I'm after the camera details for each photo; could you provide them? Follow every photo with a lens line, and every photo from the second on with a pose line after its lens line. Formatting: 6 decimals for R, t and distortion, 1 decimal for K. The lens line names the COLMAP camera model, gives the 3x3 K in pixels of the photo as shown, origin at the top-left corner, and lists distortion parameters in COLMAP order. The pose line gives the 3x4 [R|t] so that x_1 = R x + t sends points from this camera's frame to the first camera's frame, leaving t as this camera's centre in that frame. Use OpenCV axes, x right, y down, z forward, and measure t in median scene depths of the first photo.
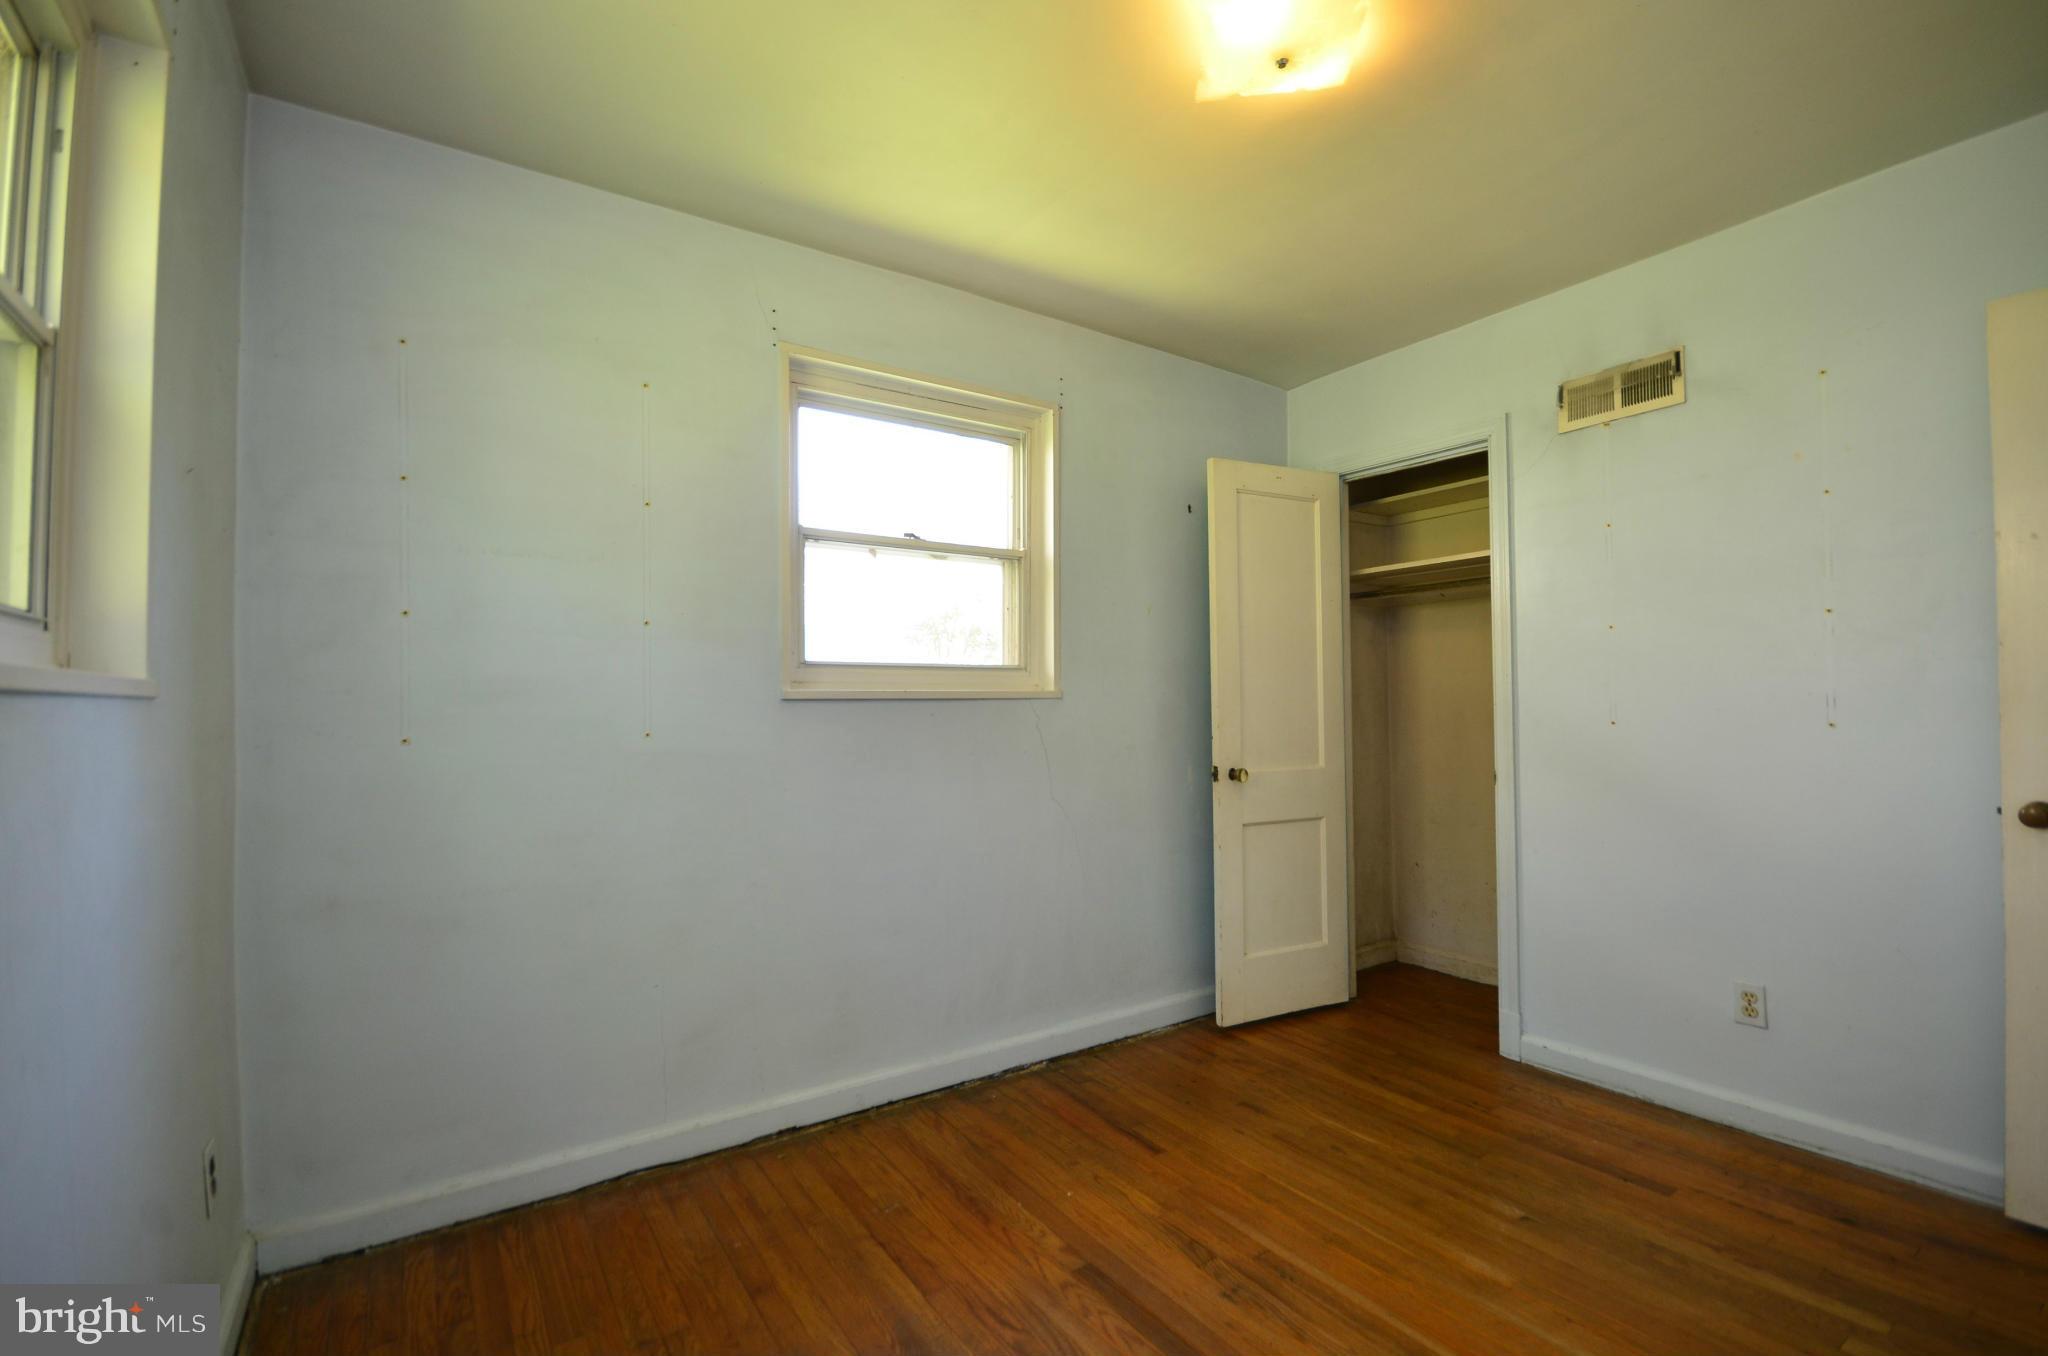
lens RADIAL K [[889.1, 0, 1035.3], [0, 889.1, 692.6], [0, 0, 1]] dist [-0.000687, -0.005178]
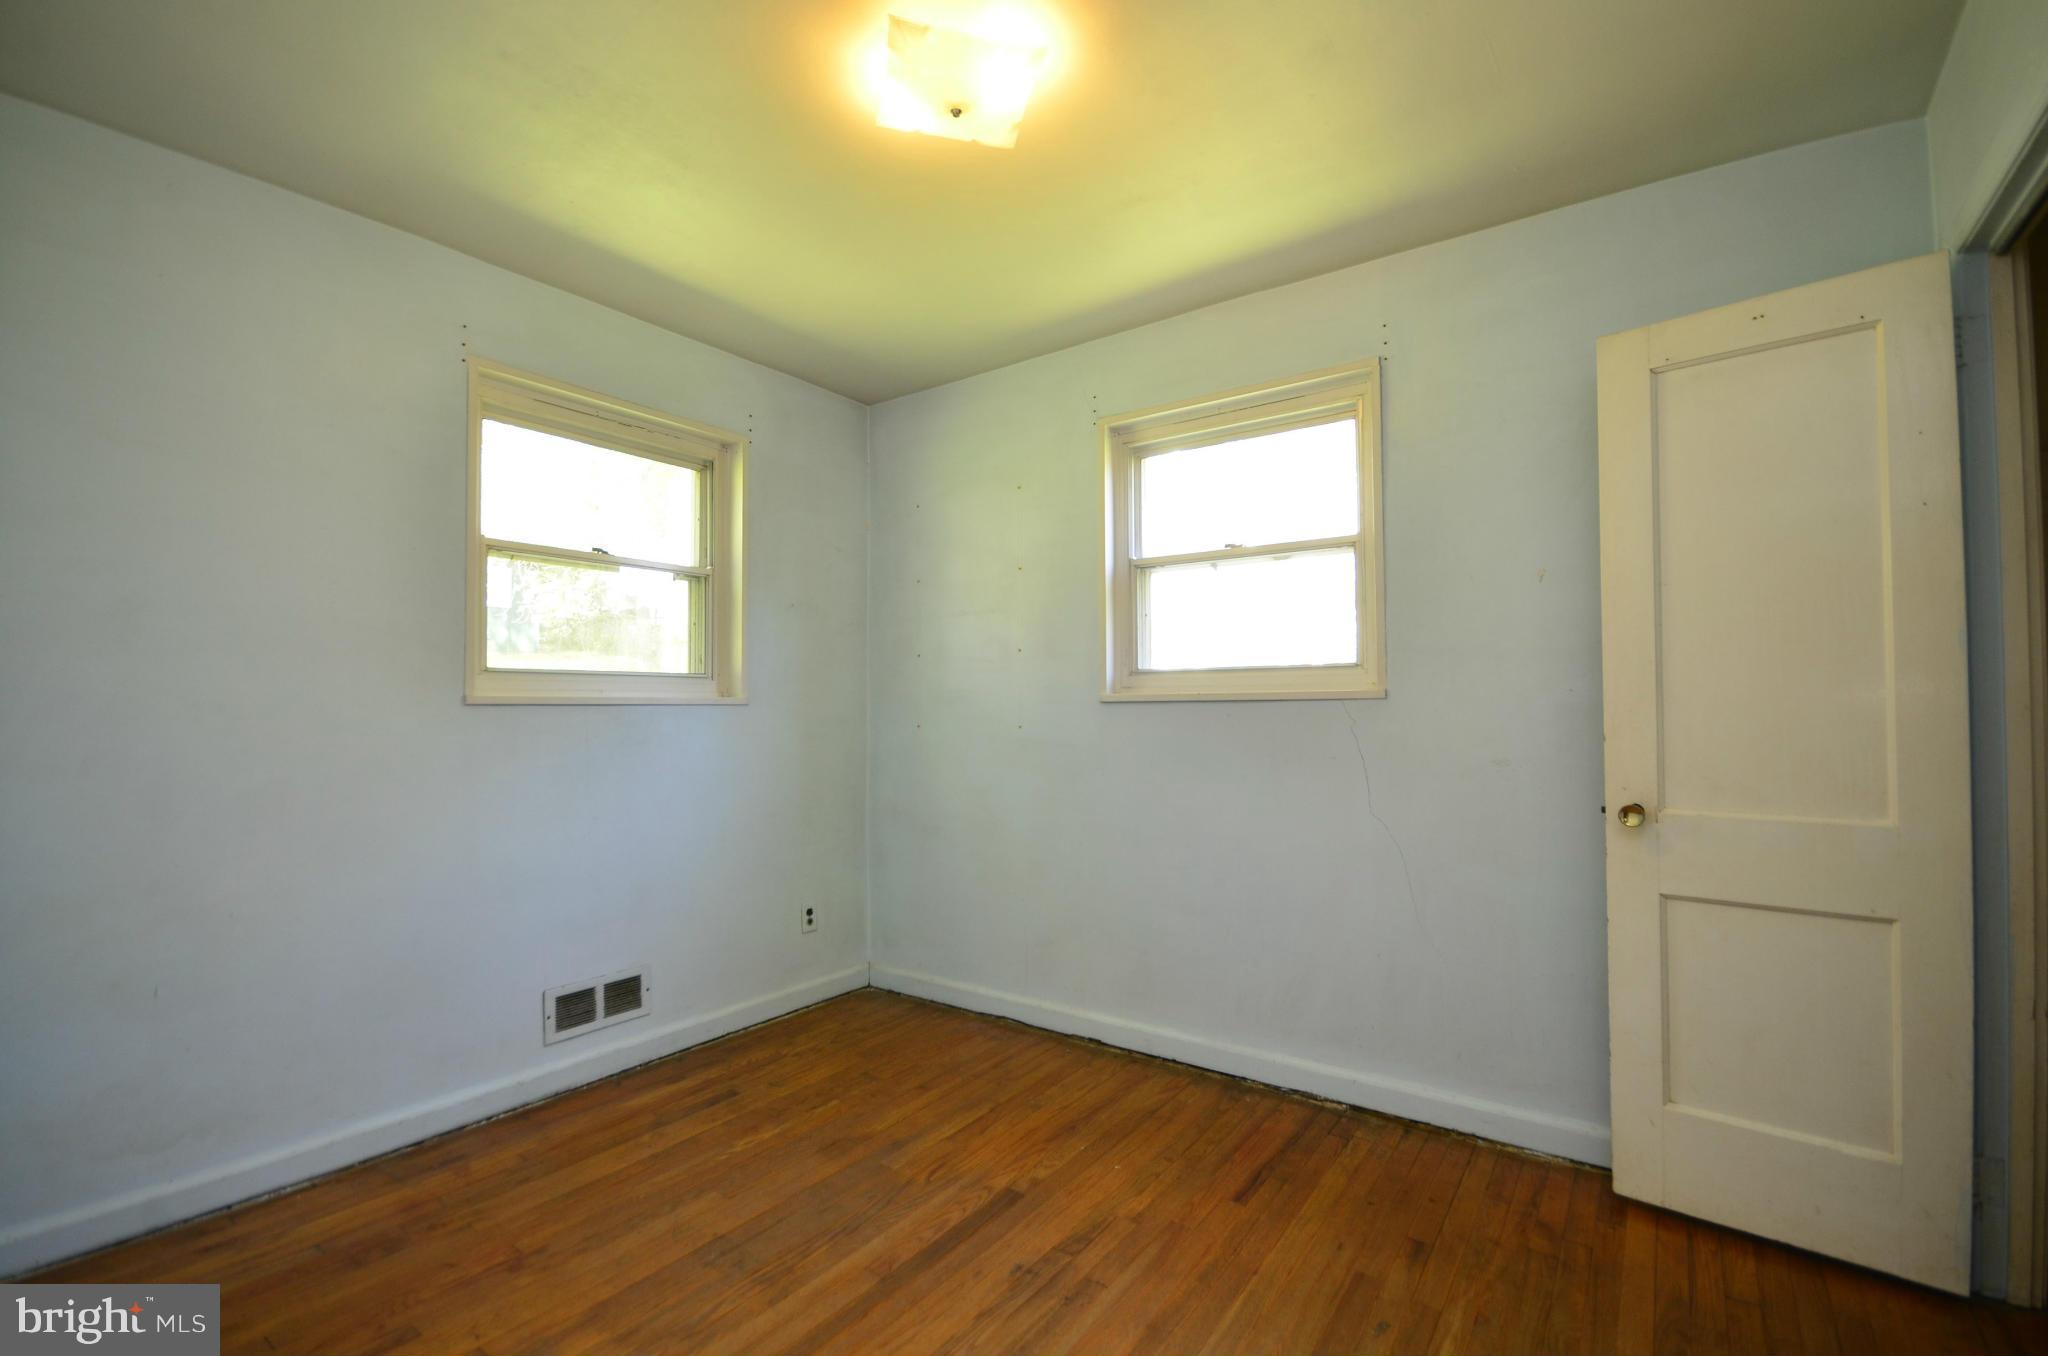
lens RADIAL K [[889.1, 0, 1035.3], [0, 889.1, 692.6], [0, 0, 1]] dist [-0.000687, -0.005178]
pose [[0.350716, -0.011637, -0.936410, 0.860933], [0.014689, 0.999868, -0.006924, 0.002048], [0.936367, -0.011326, 0.350841, 0.462991]]
